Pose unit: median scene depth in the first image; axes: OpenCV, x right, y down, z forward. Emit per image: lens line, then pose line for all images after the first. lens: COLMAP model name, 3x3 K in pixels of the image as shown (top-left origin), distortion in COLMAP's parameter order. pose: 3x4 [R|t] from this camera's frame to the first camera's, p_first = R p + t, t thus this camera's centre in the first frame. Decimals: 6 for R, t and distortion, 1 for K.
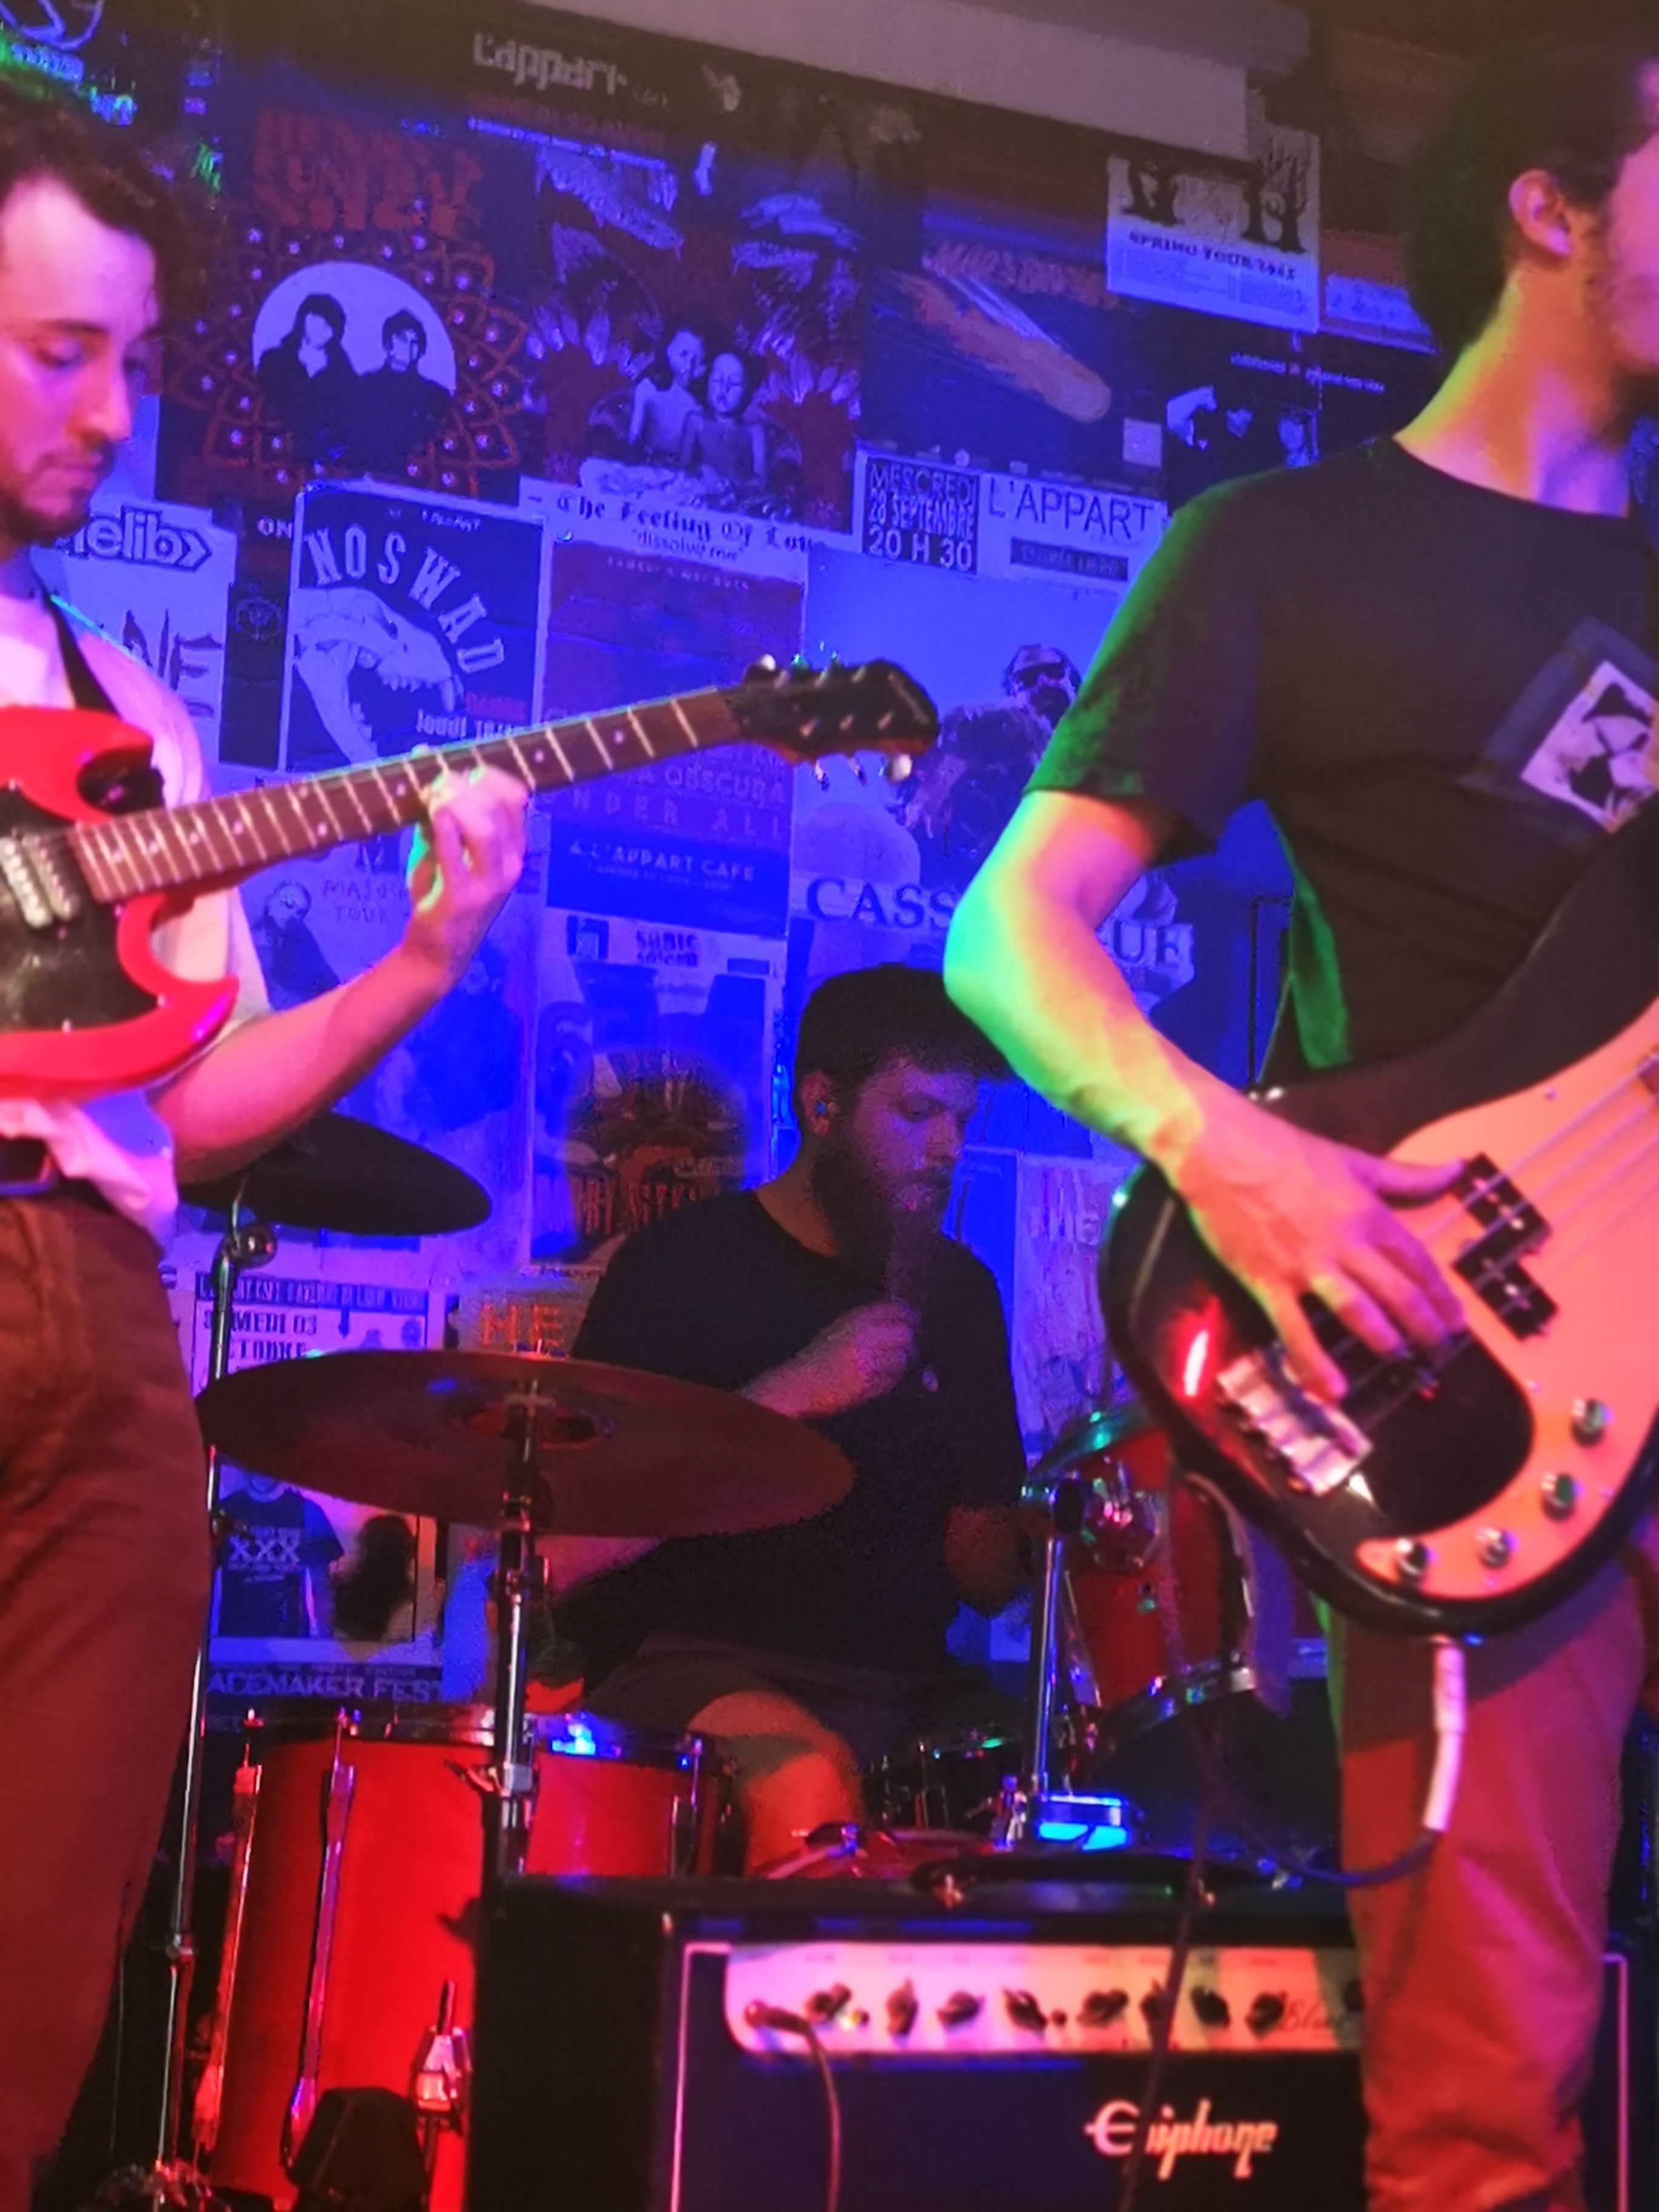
lens RADIAL K [[3448.2, 0, 829.5], [0, 3448.2, 1106.0], [0, 0, 1]] dist [0.099930, -0.269748]
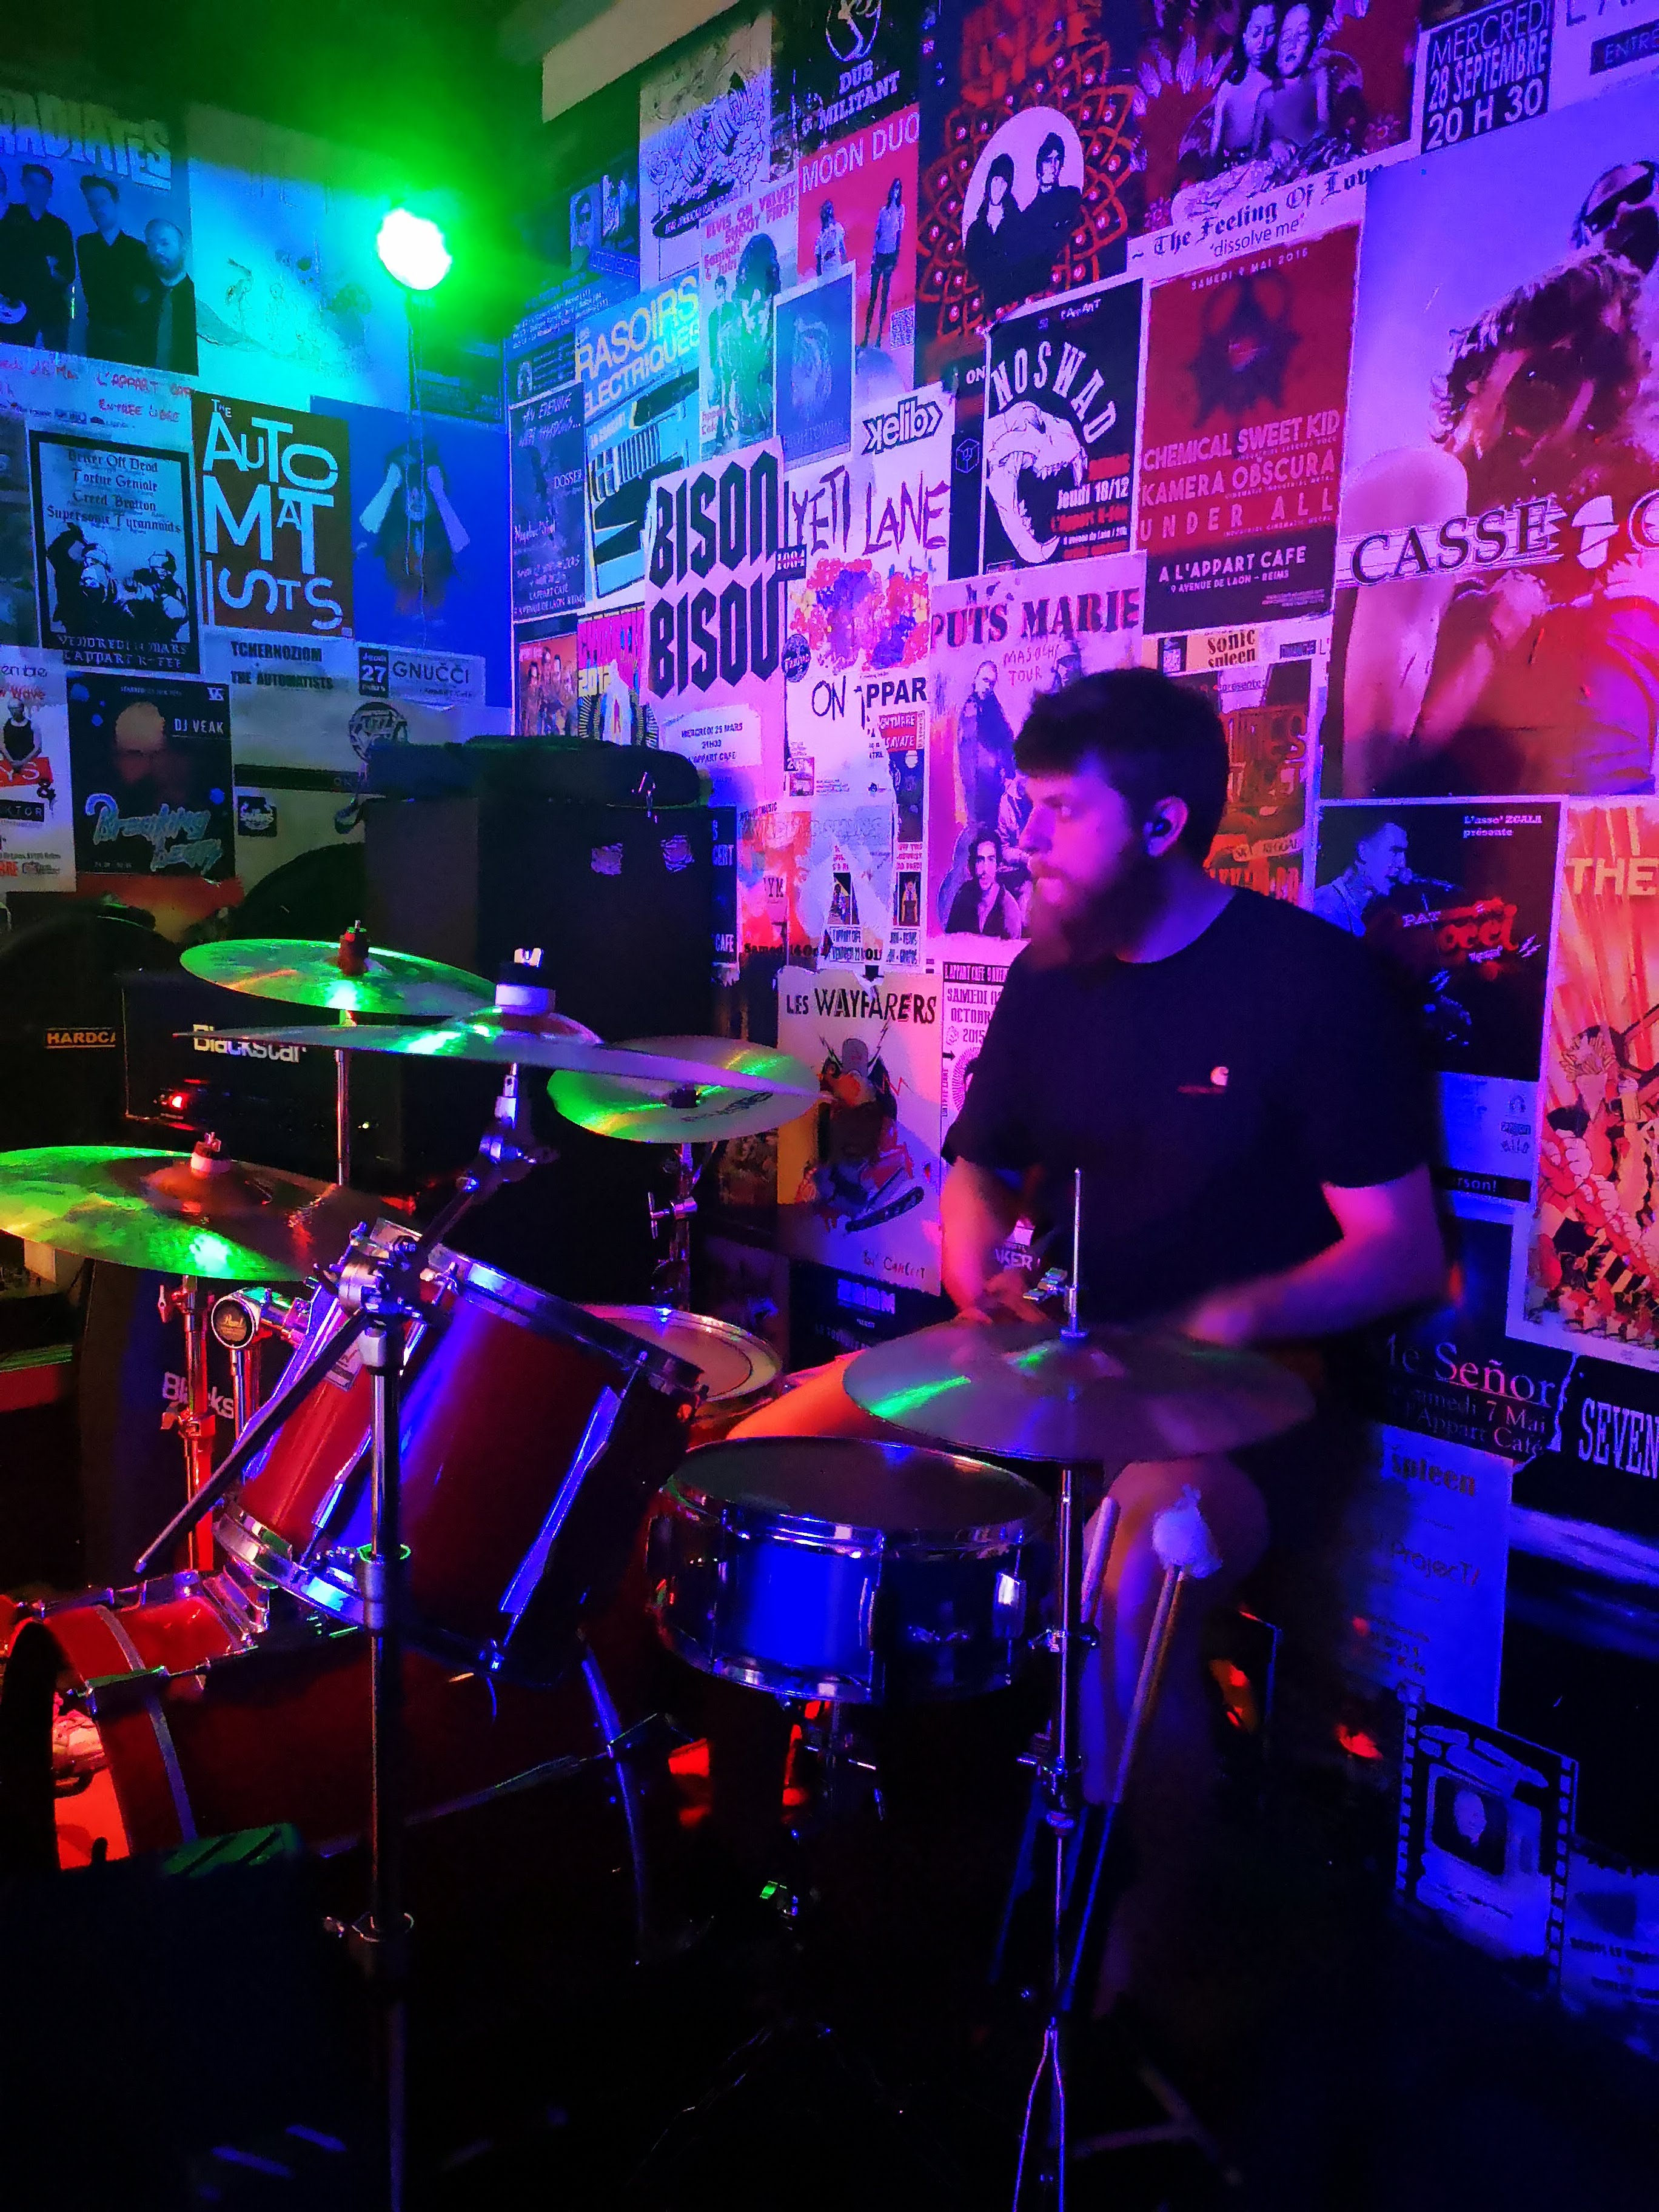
lens RADIAL K [[1708.3, 0, 831.5], [0, 1708.3, 1104.0], [0, 0, 1]] dist [0.067636, -0.076534]
pose [[0.291358, 0.095823, -0.951803, 0.446338], [0.161305, 0.975802, 0.147617, -0.005895], [0.942916, -0.196540, 0.268851, 0.701388]]
